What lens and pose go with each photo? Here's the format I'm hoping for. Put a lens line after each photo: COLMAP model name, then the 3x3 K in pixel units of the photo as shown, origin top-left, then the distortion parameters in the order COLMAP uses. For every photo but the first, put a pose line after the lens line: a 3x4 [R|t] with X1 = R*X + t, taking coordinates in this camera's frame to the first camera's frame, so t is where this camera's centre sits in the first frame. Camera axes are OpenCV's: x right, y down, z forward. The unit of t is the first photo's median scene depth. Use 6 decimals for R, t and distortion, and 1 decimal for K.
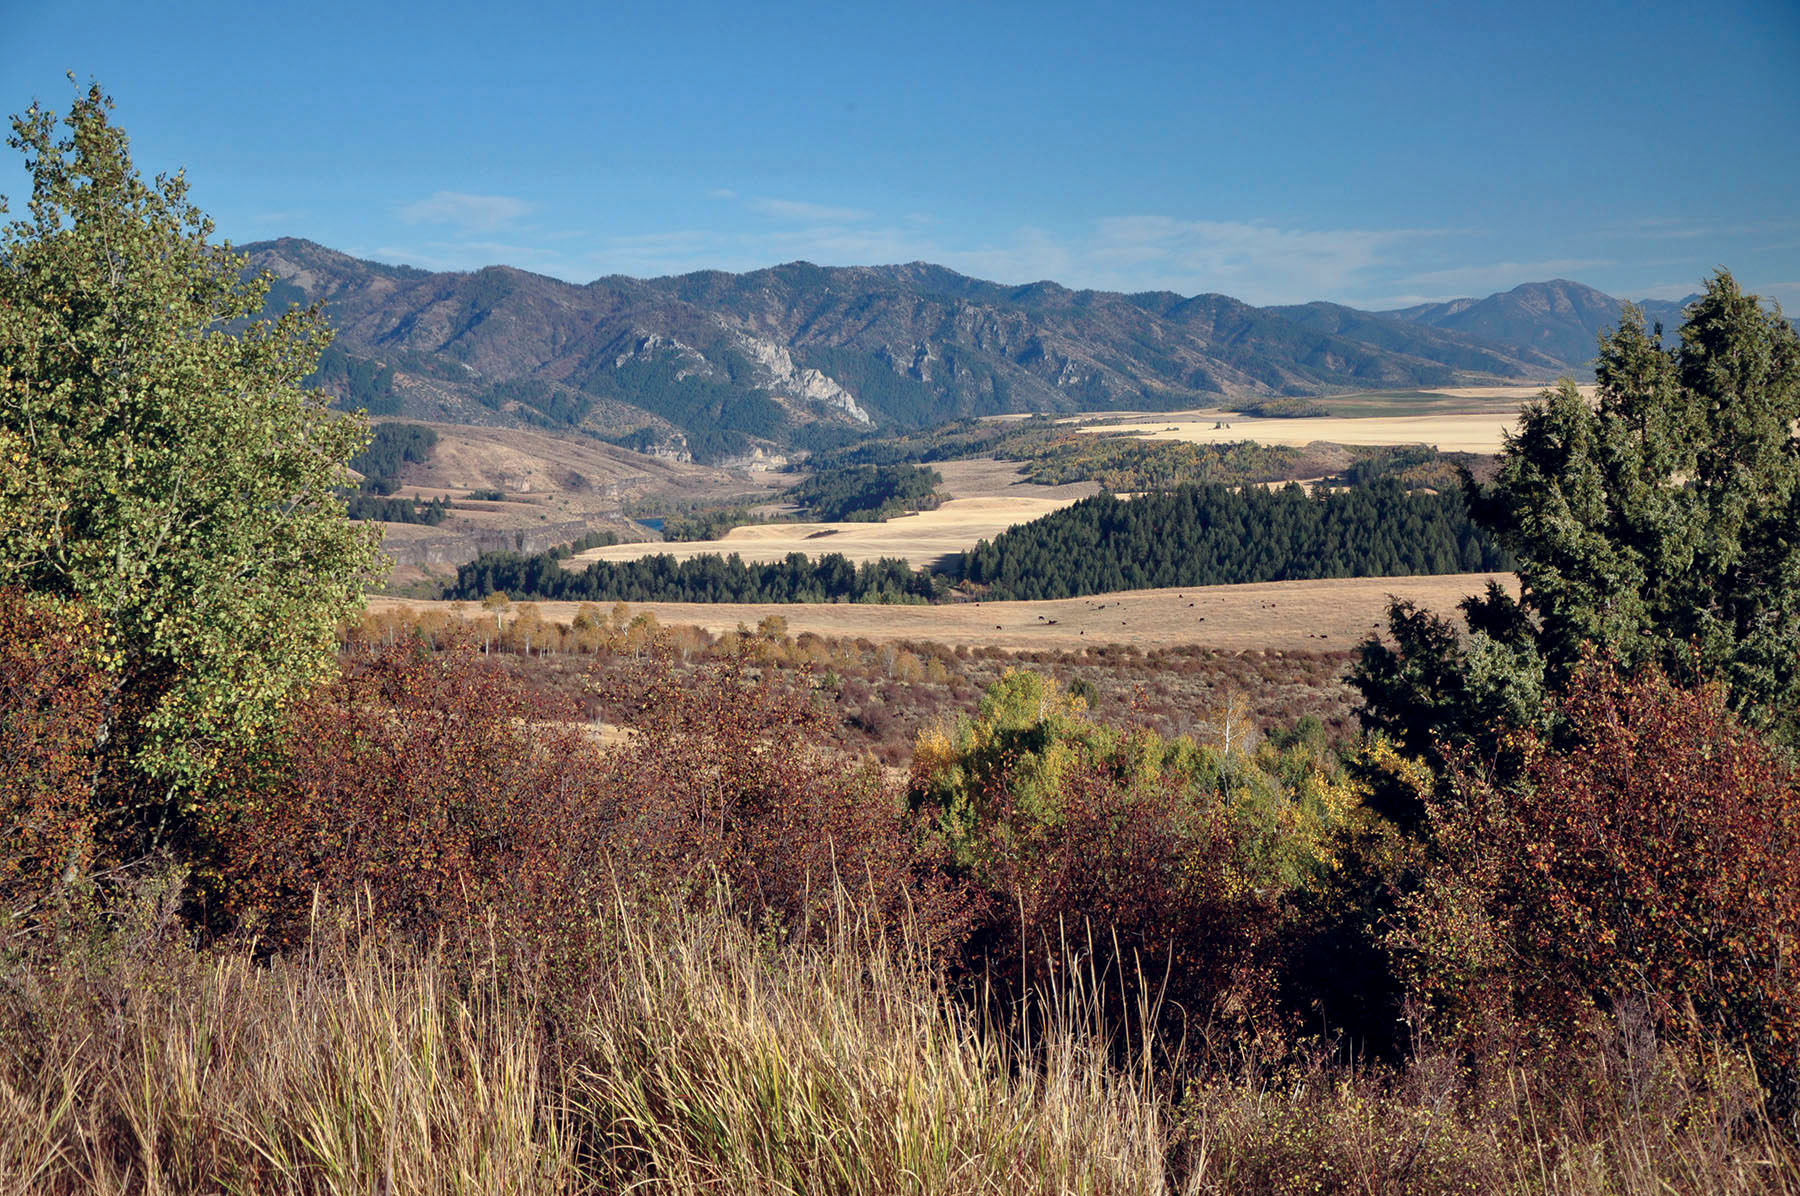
lens RADIAL K [[3206.5, 0, 894.6], [0, 3206.5, 598.9], [0, 0, 1]] dist [0.344498, 0.000000]
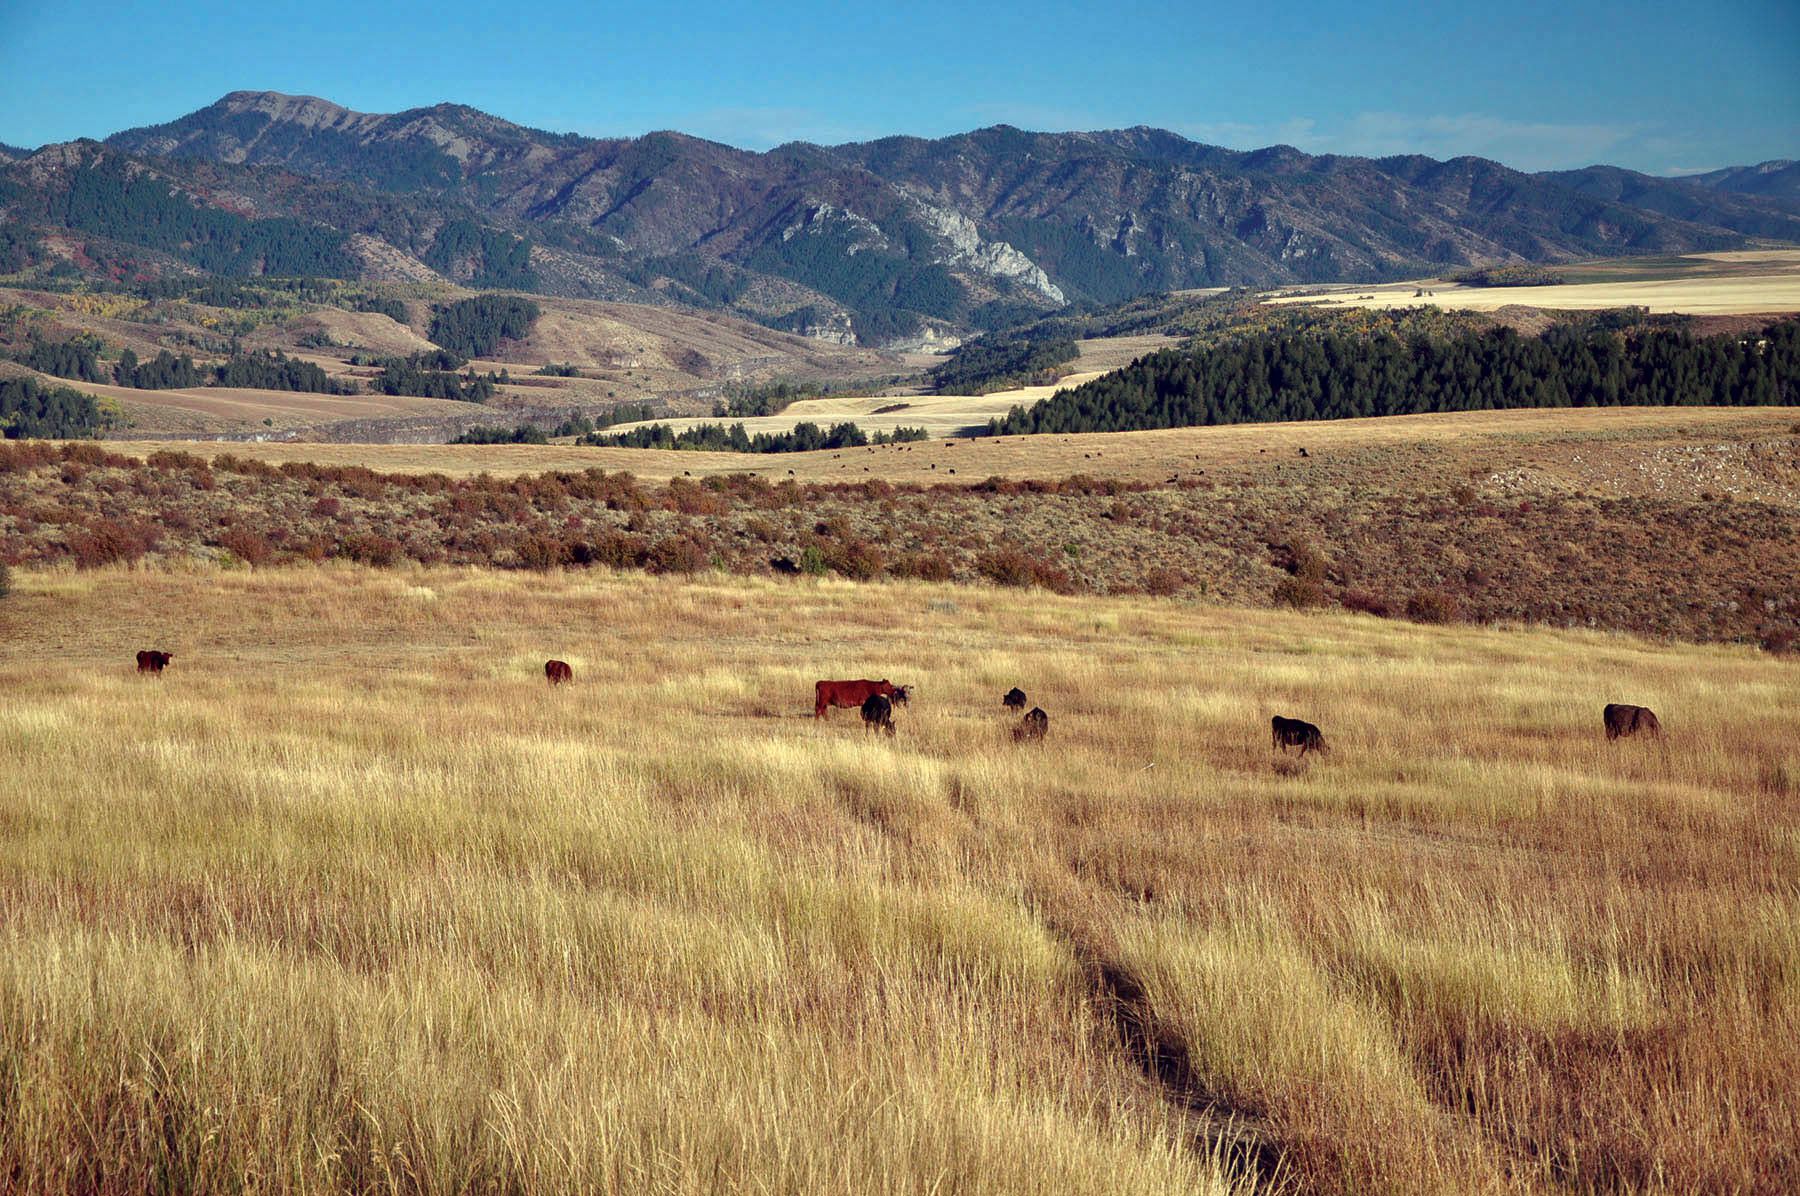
lens RADIAL K [[3441.6, 0, 893.5], [0, 3441.6, 599.2], [0, 0, 1]] dist [0.420963, 0.000000]
pose [[0.997262, 0.004066, -0.073833, 0.017997], [-0.002023, 0.999614, 0.027724, 0.002066], [0.073917, -0.027499, 0.996885, 0.028407]]
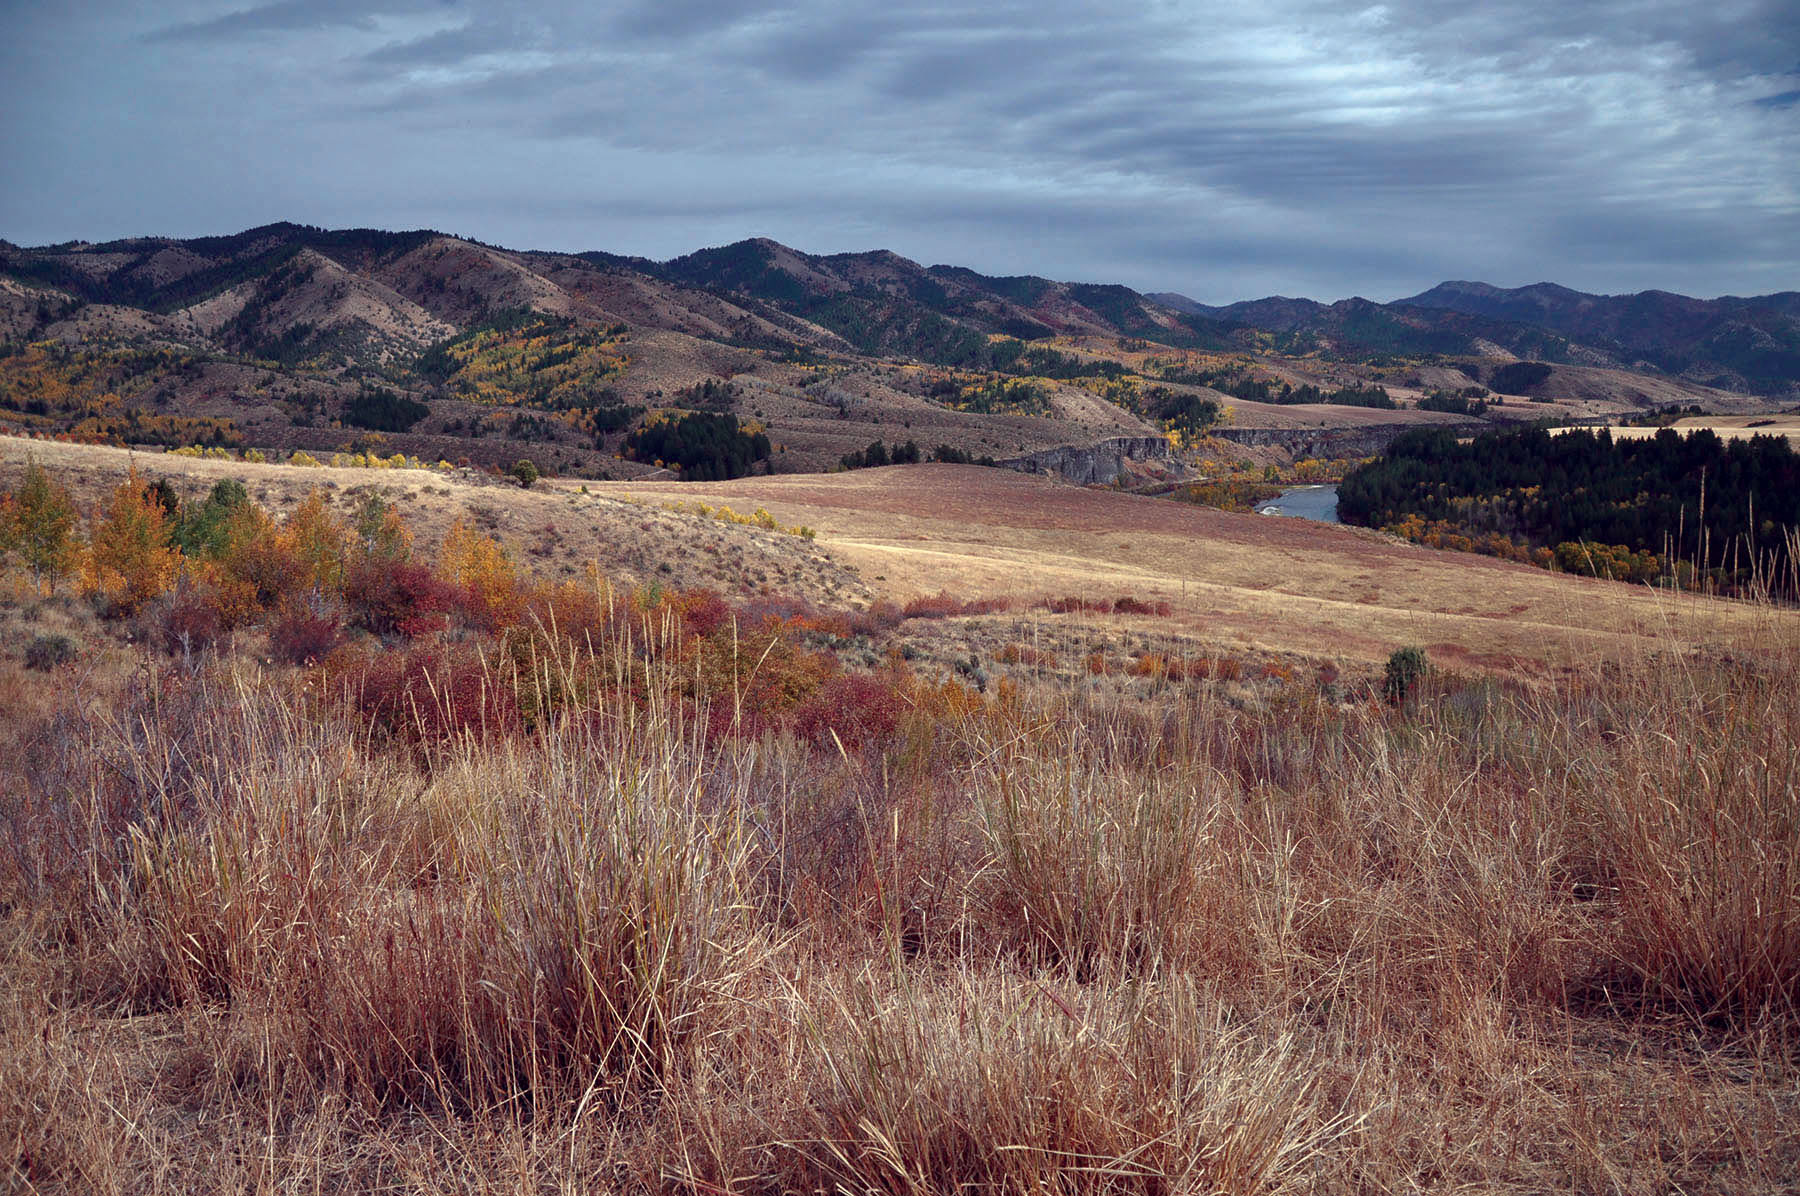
lens RADIAL K [[1379.9, 0, 894.8], [0, 1379.9, 606.6], [0, 0, 1]] dist [-0.123526, 0.078906]
pose [[0.792455, 0.099341, -0.601786, 0.009474], [-0.034537, 0.992373, 0.118338, -0.000241], [0.608952, -0.072993, 0.789841, 0.163235]]
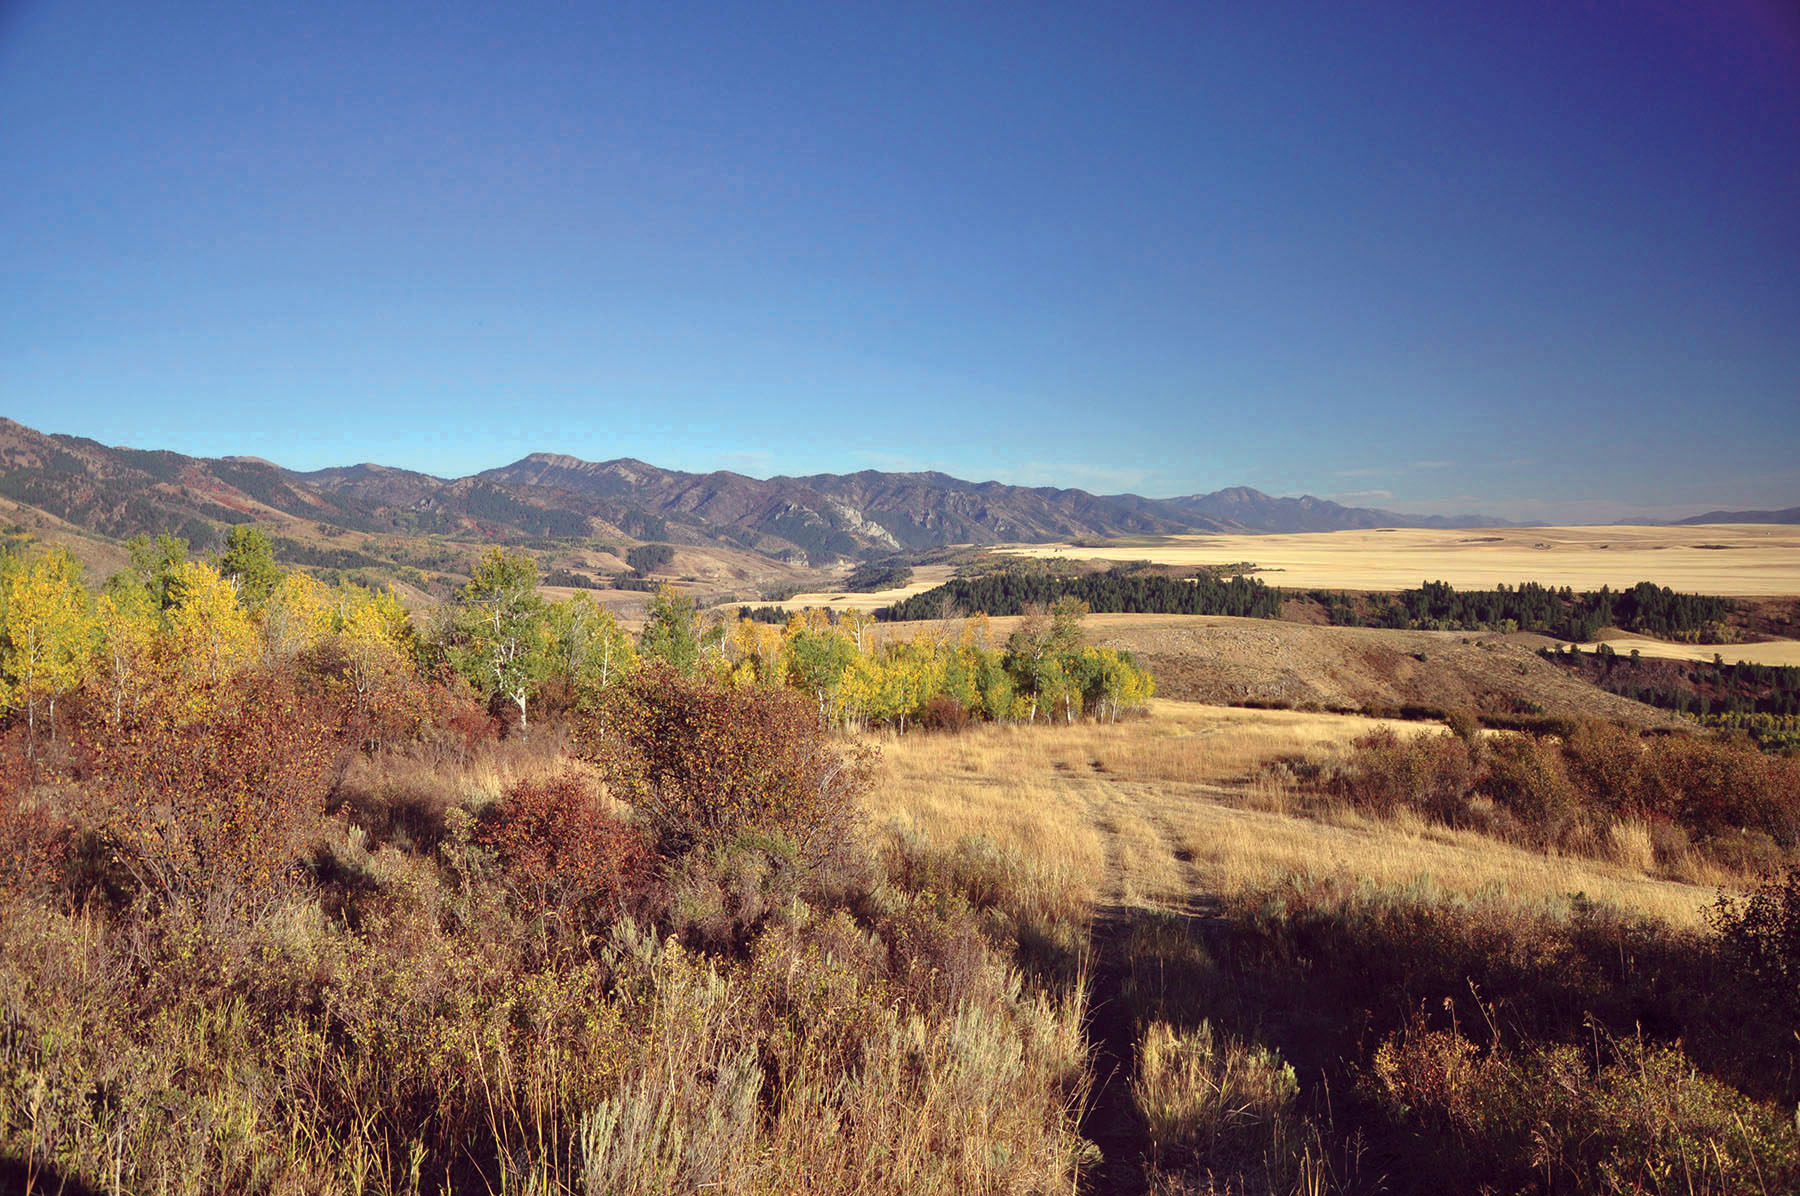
lens RADIAL K [[1571.7, 0, 902.9], [0, 1571.7, 590.3], [0, 0, 1]] dist [-0.066955, 0.000599]
pose [[0.999757, 0.012536, -0.018125, 0.013907], [-0.013064, 0.999486, -0.029277, 0.001154], [0.017749, 0.029507, 0.999407, 0.004738]]
